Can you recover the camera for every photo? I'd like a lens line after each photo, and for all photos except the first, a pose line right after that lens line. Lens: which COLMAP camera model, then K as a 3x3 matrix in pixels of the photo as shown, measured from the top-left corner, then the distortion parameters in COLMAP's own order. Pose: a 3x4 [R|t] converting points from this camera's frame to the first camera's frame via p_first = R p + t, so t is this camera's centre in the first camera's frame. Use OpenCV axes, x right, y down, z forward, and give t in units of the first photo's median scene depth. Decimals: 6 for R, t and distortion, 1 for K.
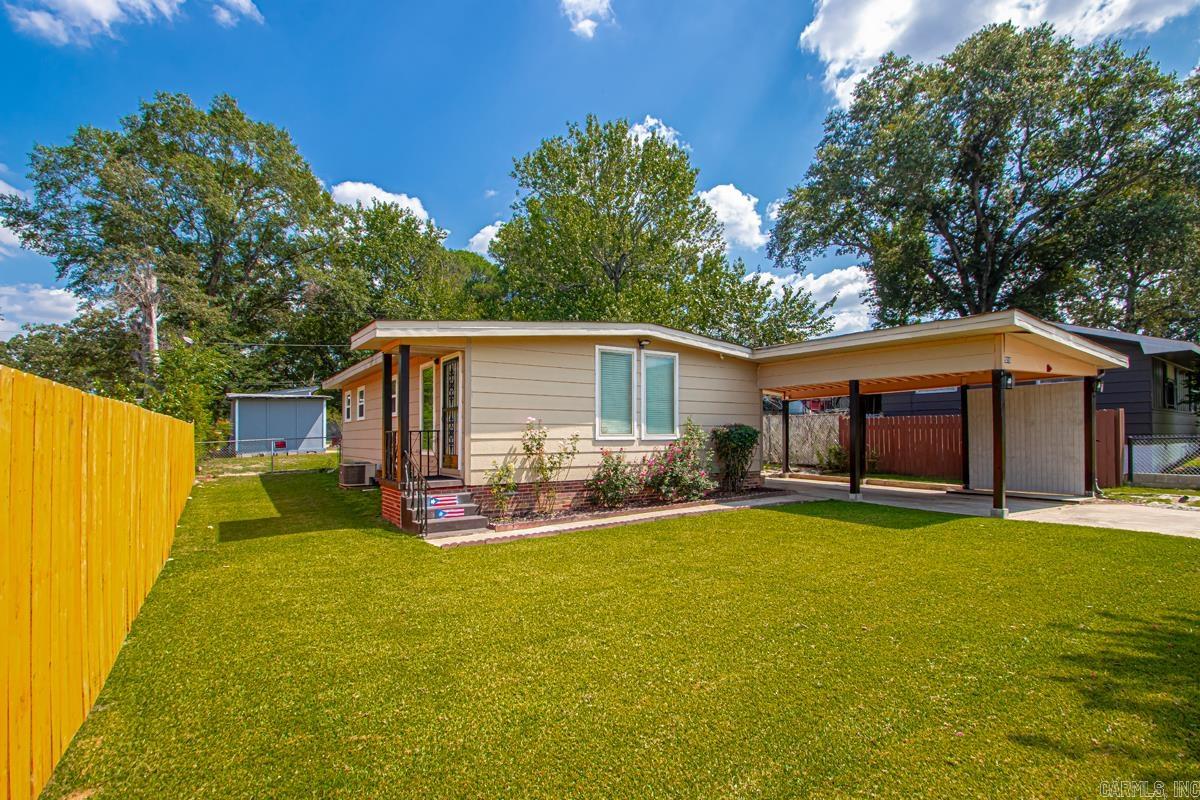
lens RADIAL K [[549.8, 0, 574.6], [0, 549.8, 422.6], [0, 0, 1]] dist [-0.000909, -0.000102]
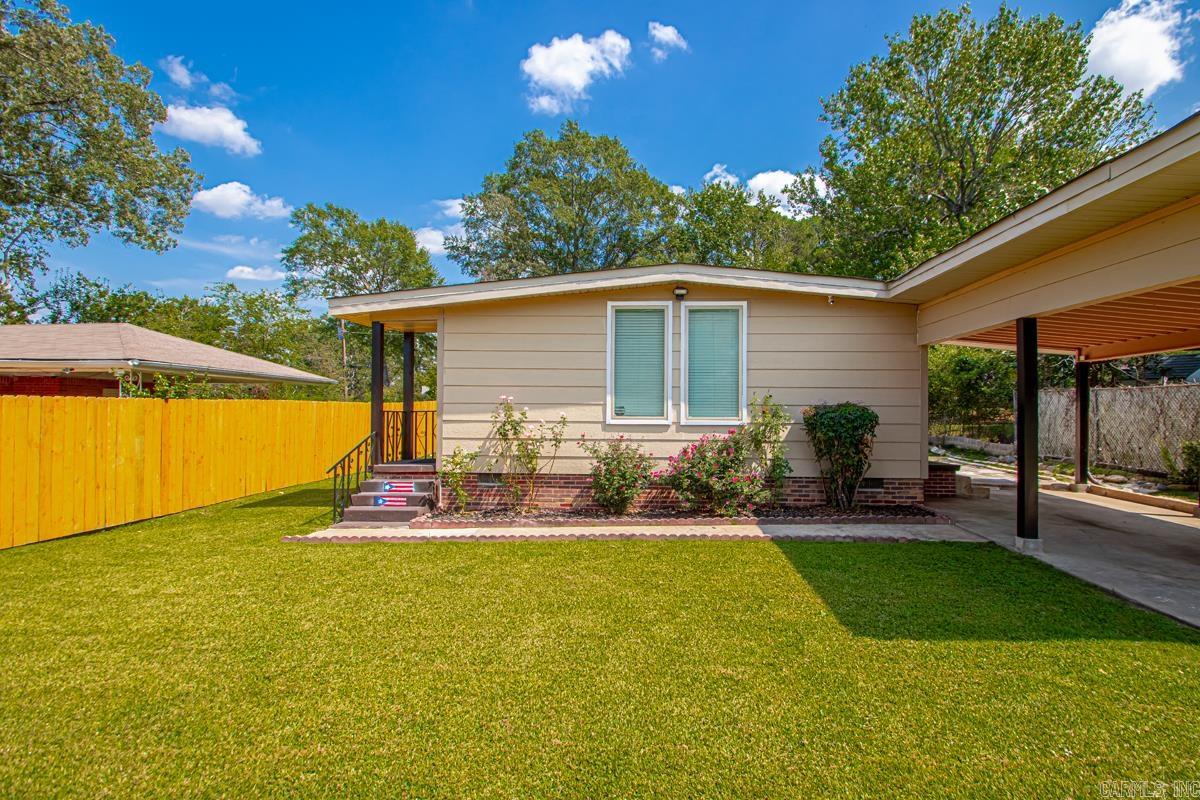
lens RADIAL K [[551.1, 0, 625.6], [0, 551.1, 400.6], [0, 0, 1]] dist [0.019692, -0.017830]
pose [[0.832143, -0.003071, -0.554553, 0.487834], [0.003902, 0.999992, 0.000317, -0.001312], [0.554548, -0.002428, 0.832148, 0.362595]]
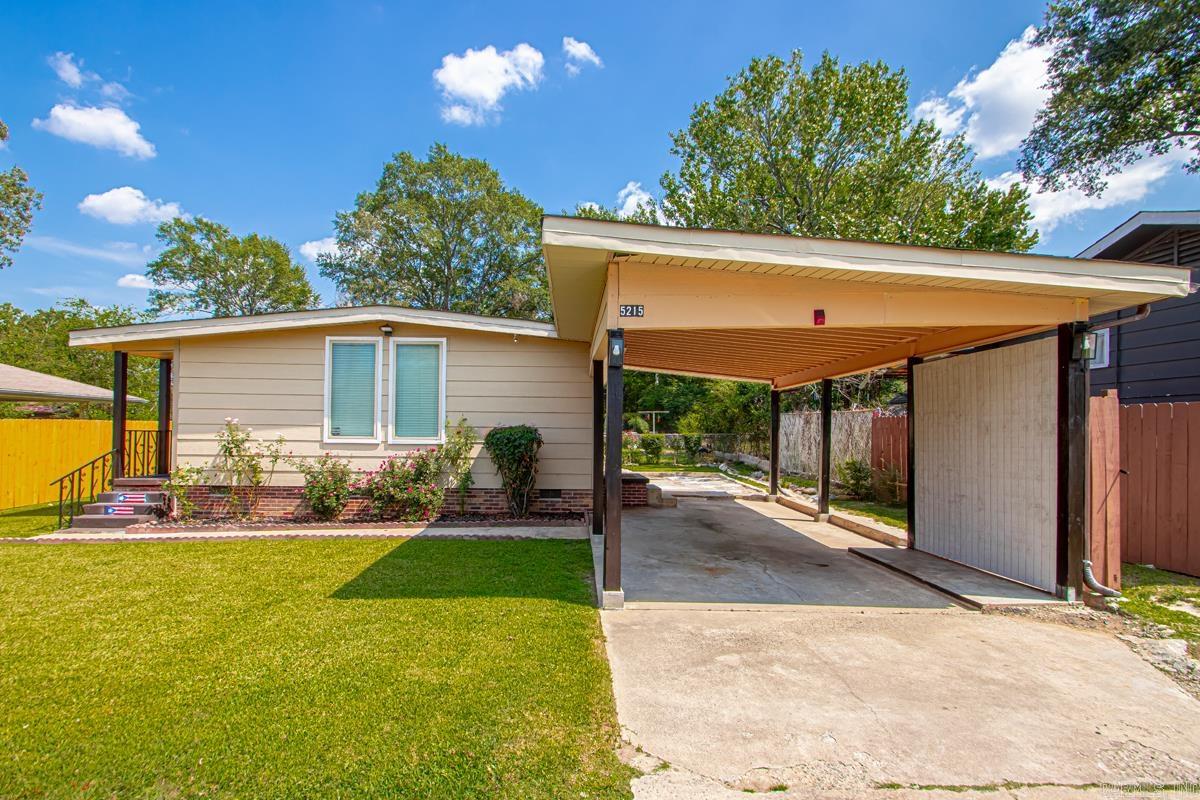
lens RADIAL K [[561.2, 0, 577.0], [0, 561.2, 412.3], [0, 0, 1]] dist [0.024672, -0.019748]
pose [[0.860135, -0.002858, -0.510058, 0.849248], [-0.001743, 0.999962, -0.008541, -0.010275], [0.510063, 0.008236, 0.860098, 0.418246]]
